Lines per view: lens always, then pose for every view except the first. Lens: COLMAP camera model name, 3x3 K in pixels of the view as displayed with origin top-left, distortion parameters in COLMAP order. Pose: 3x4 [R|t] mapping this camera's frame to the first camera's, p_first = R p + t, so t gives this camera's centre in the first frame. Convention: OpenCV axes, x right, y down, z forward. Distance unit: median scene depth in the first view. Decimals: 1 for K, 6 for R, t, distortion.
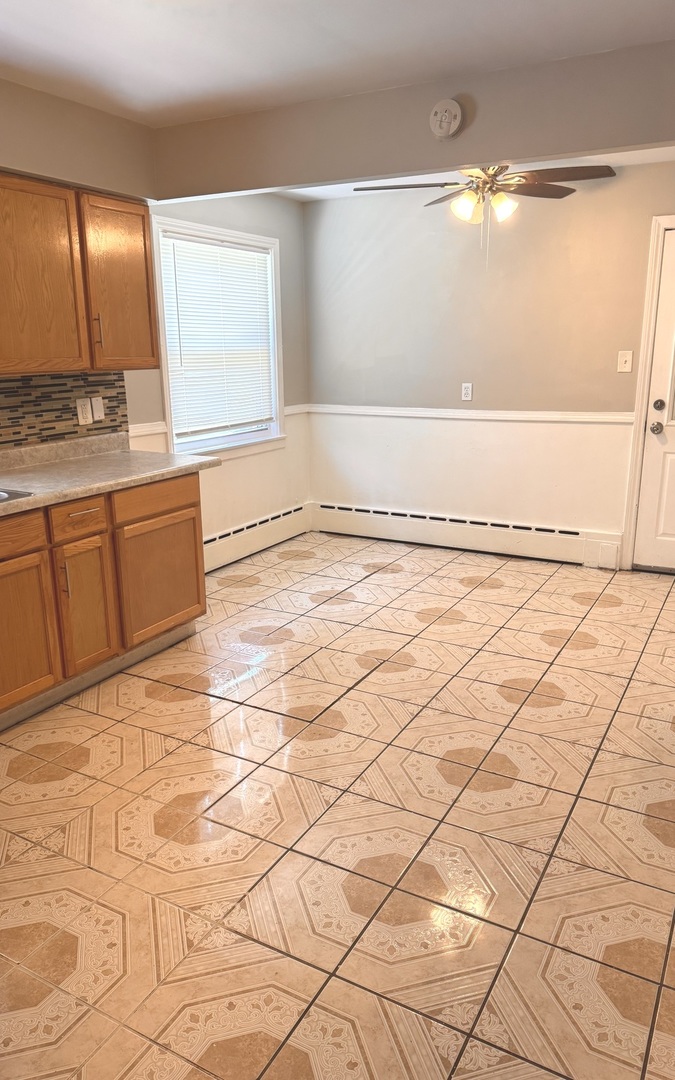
lens RADIAL K [[755.2, 0, 345.3], [0, 755.2, 538.4], [0, 0, 1]] dist [0.046842, -0.006119]
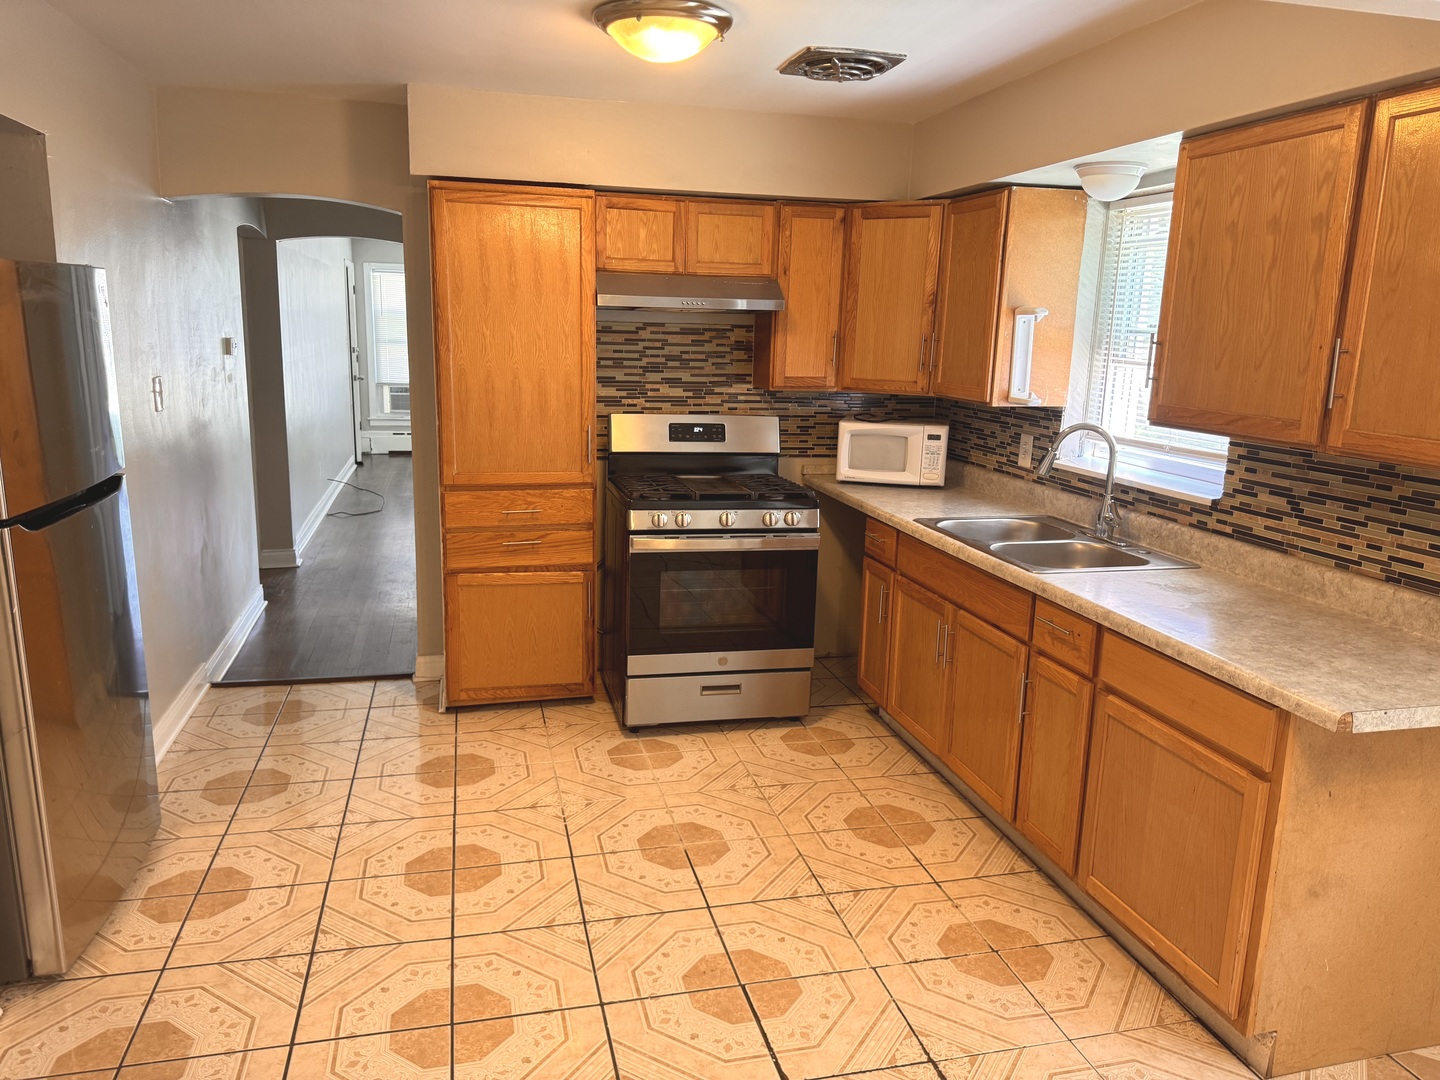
lens RADIAL K [[1021.5, 0, 710.9], [0, 1021.5, 539.0], [0, 0, 1]] dist [0.058440, -0.077016]
pose [[-0.734610, 0.127409, -0.666419, 0.409413], [-0.193444, 0.902114, 0.385708, -0.338147], [0.650329, 0.412259, -0.638056, 1.150137]]
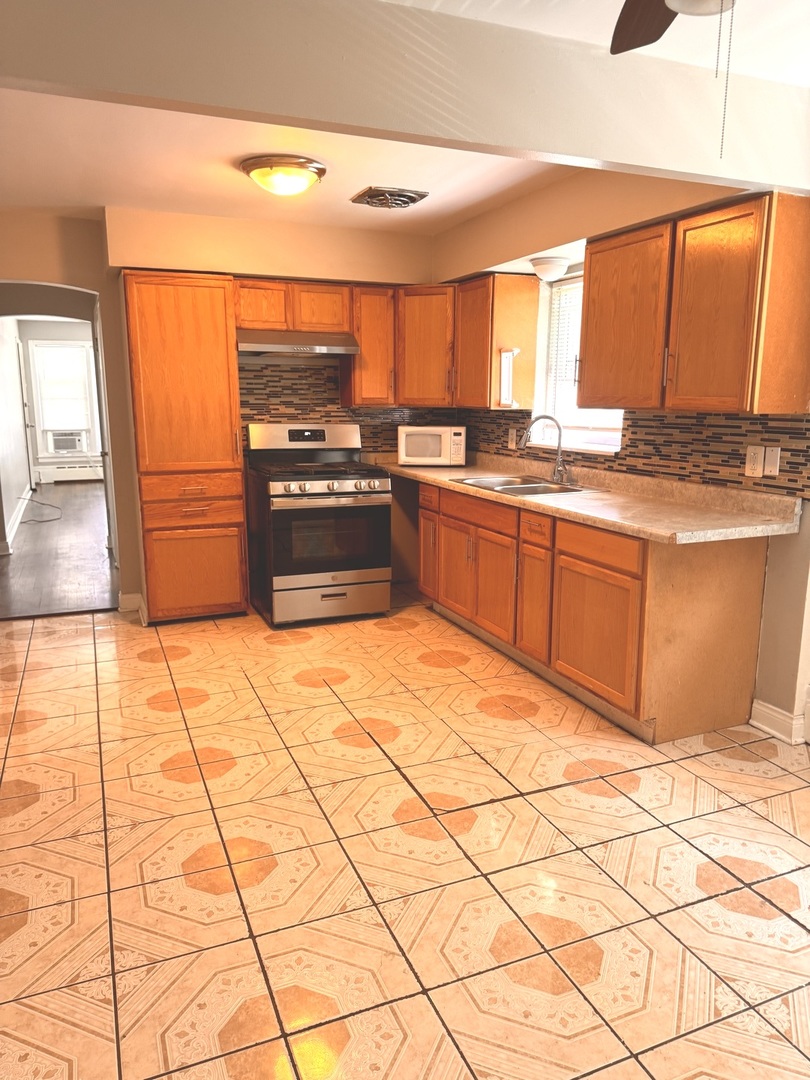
lens RADIAL K [[766.2, 0, 411.9], [0, 766.2, 550.8], [0, 0, 1]] dist [0.058440, -0.077016]
pose [[-0.614956, 0.164398, -0.771234, 0.592598], [-0.199521, 0.913765, 0.353871, -0.322313], [0.762902, 0.371493, -0.529125, 1.278919]]
